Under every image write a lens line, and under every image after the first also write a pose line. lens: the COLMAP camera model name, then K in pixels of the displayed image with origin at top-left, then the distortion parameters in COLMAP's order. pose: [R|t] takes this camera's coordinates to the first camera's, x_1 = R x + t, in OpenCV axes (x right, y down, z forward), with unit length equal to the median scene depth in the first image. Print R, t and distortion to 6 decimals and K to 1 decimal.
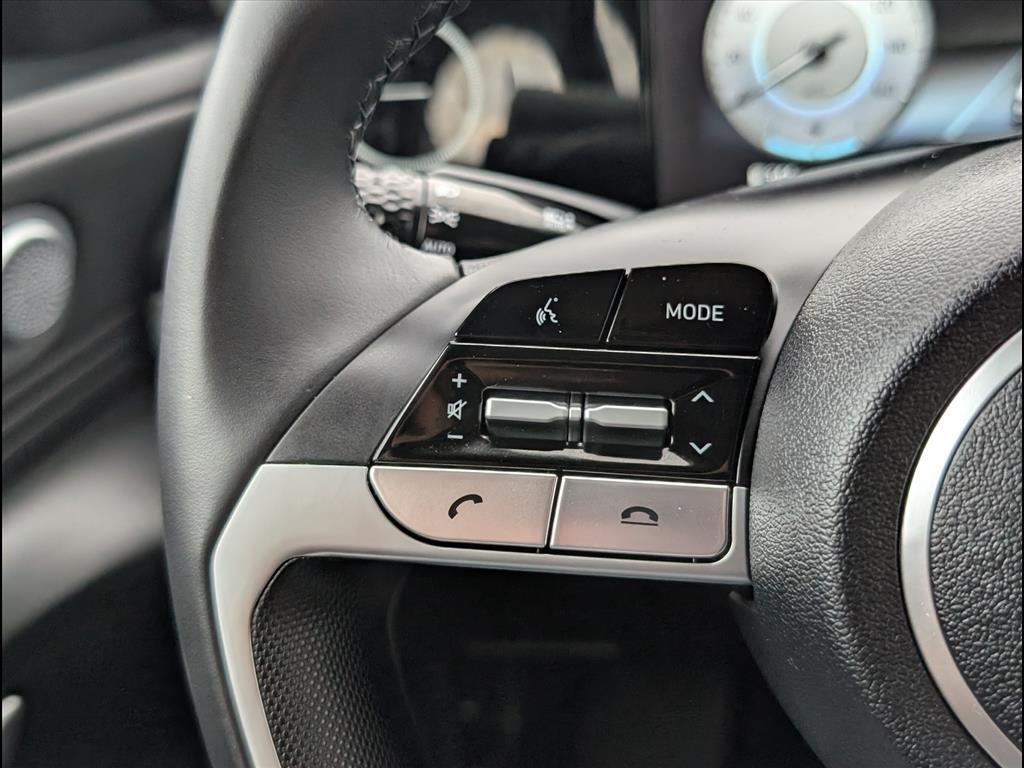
lens RADIAL K [[979.5, 0, 521.3], [0, 979.5, 384.1], [0, 0, 1]] dist [0.007650, 0.000000]
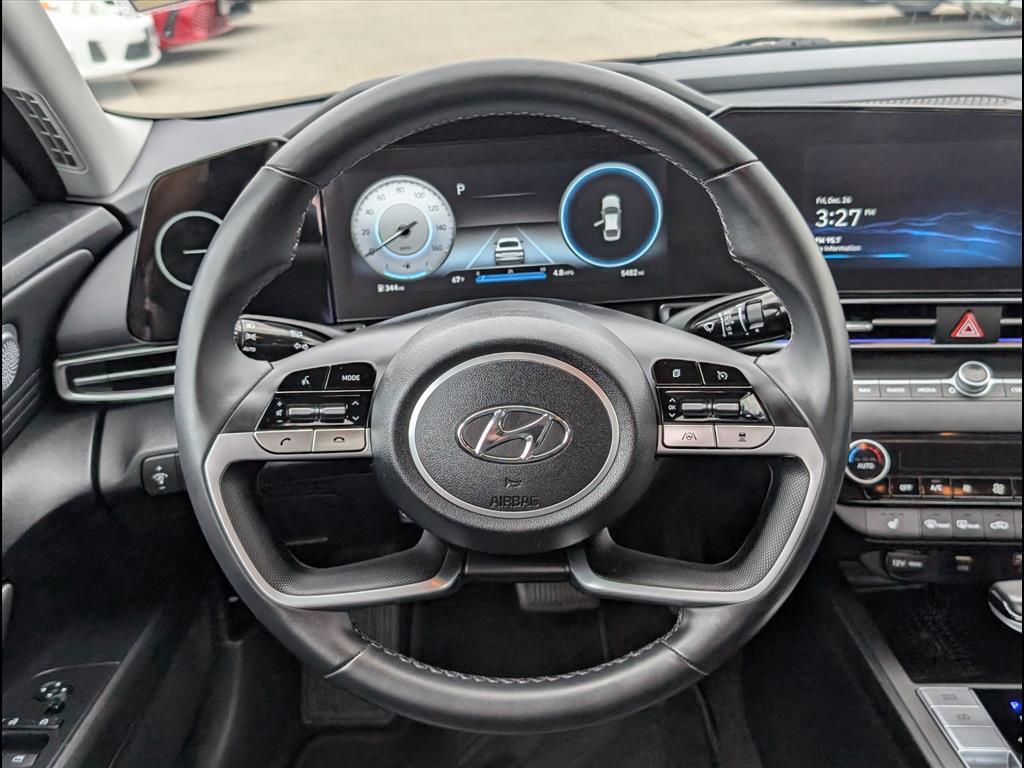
lens RADIAL K [[1069.4, 0, 511.1], [0, 1069.4, 387.9], [0, 0, 1]] dist [0.075203, 0.000000]
pose [[0.952671, -0.072168, 0.295313, -0.376072], [0.066839, 0.997368, 0.028115, -0.103342], [-0.296565, -0.007046, 0.954987, -2.591510]]
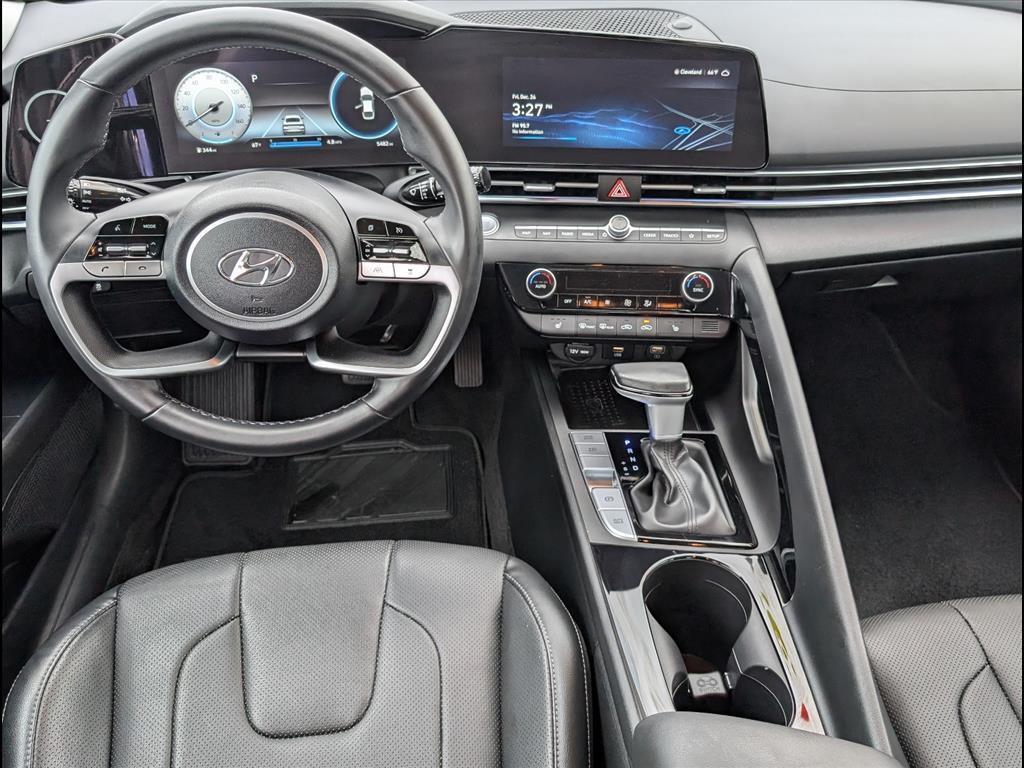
lens RADIAL K [[979.5, 0, 531.9], [0, 979.5, 380.0], [0, 0, 1]] dist [0.007650, 0.000000]
pose [[0.931721, -0.118277, 0.343374, 0.180464], [0.040034, 0.973169, 0.226584, -0.359815], [-0.360961, -0.197367, 0.911457, -4.325570]]
